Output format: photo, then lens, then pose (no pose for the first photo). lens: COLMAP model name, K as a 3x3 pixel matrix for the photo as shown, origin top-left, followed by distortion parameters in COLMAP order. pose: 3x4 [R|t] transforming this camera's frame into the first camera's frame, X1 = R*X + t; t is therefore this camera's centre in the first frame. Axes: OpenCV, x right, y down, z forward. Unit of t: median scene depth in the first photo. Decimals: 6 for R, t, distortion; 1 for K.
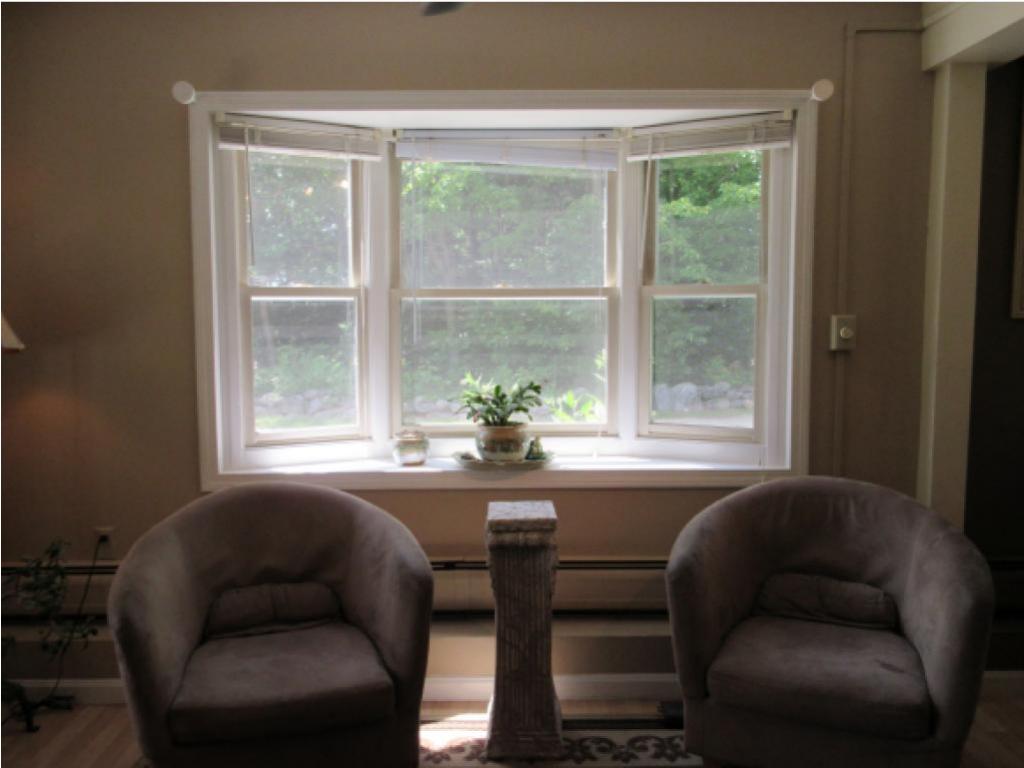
lens RADIAL K [[824.9, 0, 503.1], [0, 824.9, 380.8], [0, 0, 1]] dist [-0.005767, 0.004125]
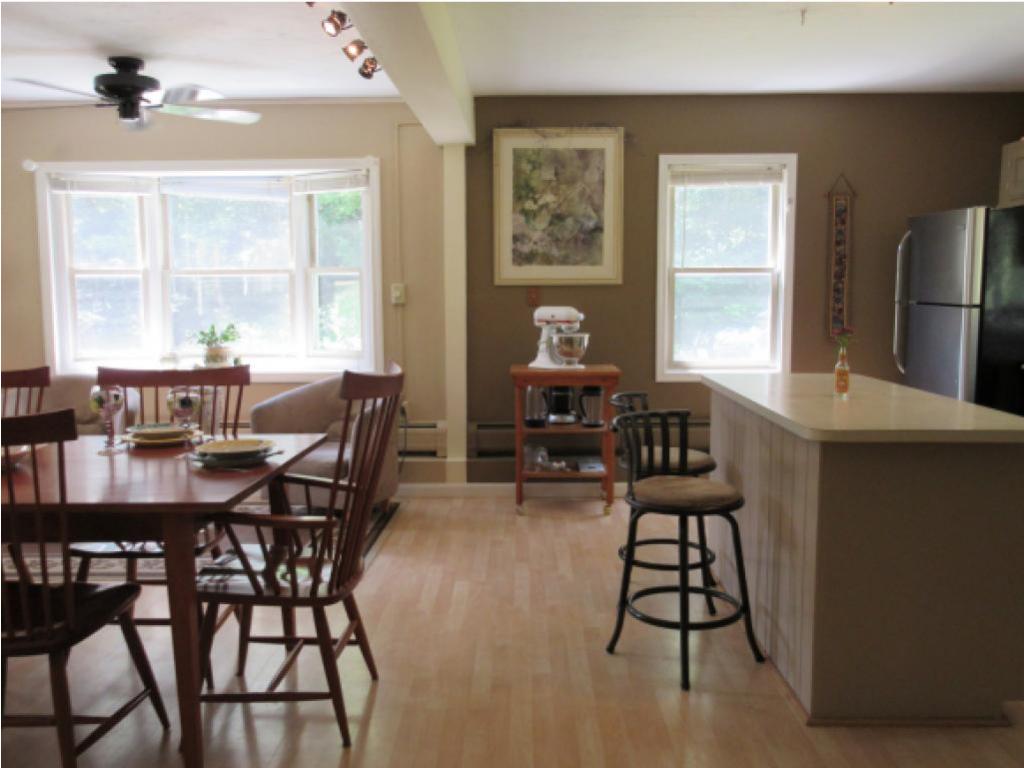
lens RADIAL K [[917.9, 0, 507.8], [0, 917.9, 383.9], [0, 0, 1]] dist [-0.001482, 0.011967]
pose [[0.999405, -0.000589, -0.034472, 0.692219], [0.001387, 0.999732, 0.023125, 0.087446], [0.034450, -0.023159, 0.999138, -0.944601]]
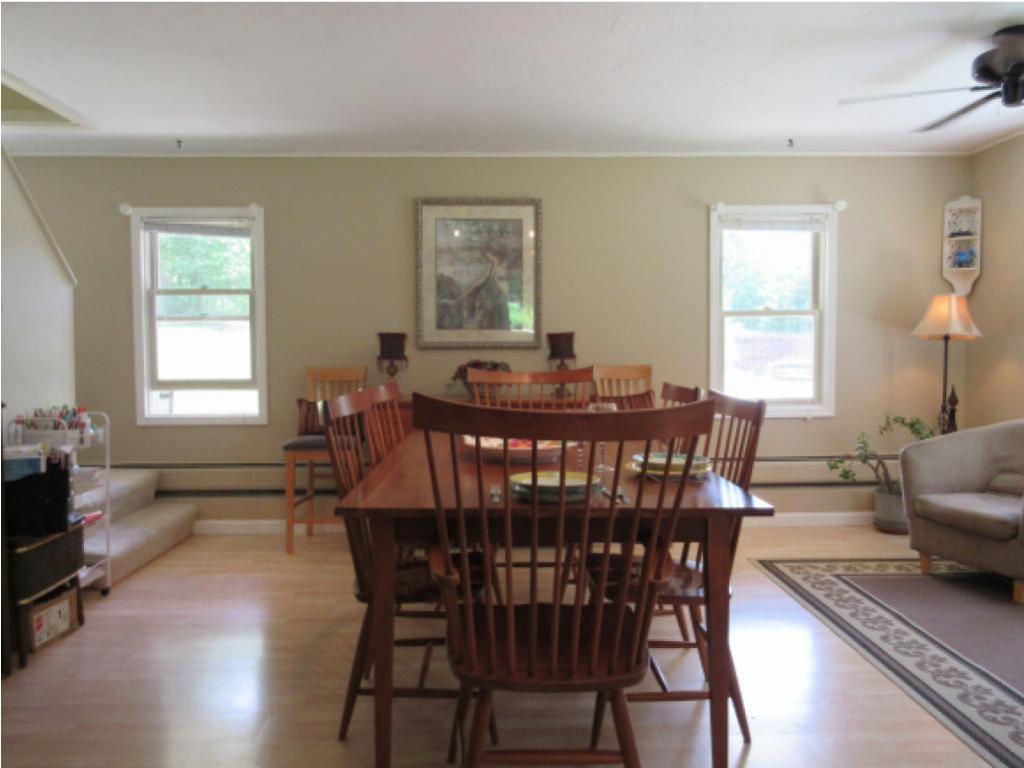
lens RADIAL K [[818.2, 0, 506.7], [0, 818.2, 382.6], [0, 0, 1]] dist [-0.004366, -0.002506]
pose [[0.012998, 0.052216, -0.998551, 1.120687], [-0.085237, 0.995059, 0.050923, 0.057044], [0.996276, 0.084452, 0.017385, -0.080907]]
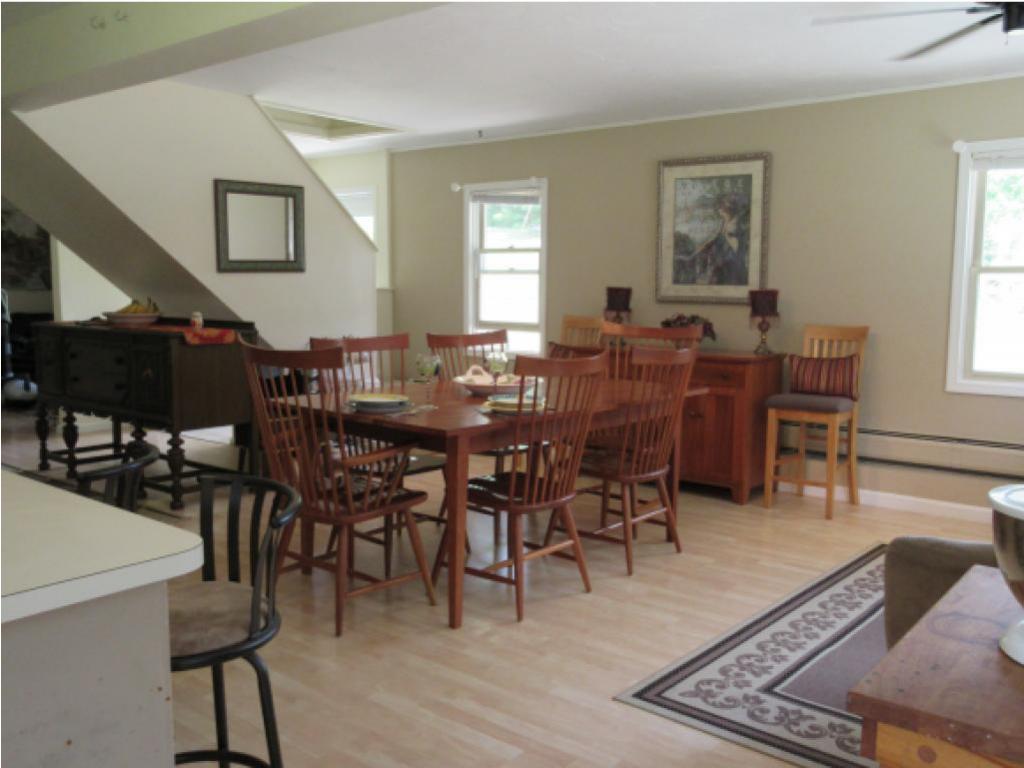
lens RADIAL K [[917.9, 0, 507.8], [0, 917.9, 383.9], [0, 0, 1]] dist [-0.001482, 0.011967]
pose [[-0.653113, 0.083813, -0.752608, 1.202229], [-0.074828, 0.981849, 0.174278, -0.069634], [0.753554, 0.170139, -0.634987, 0.888880]]
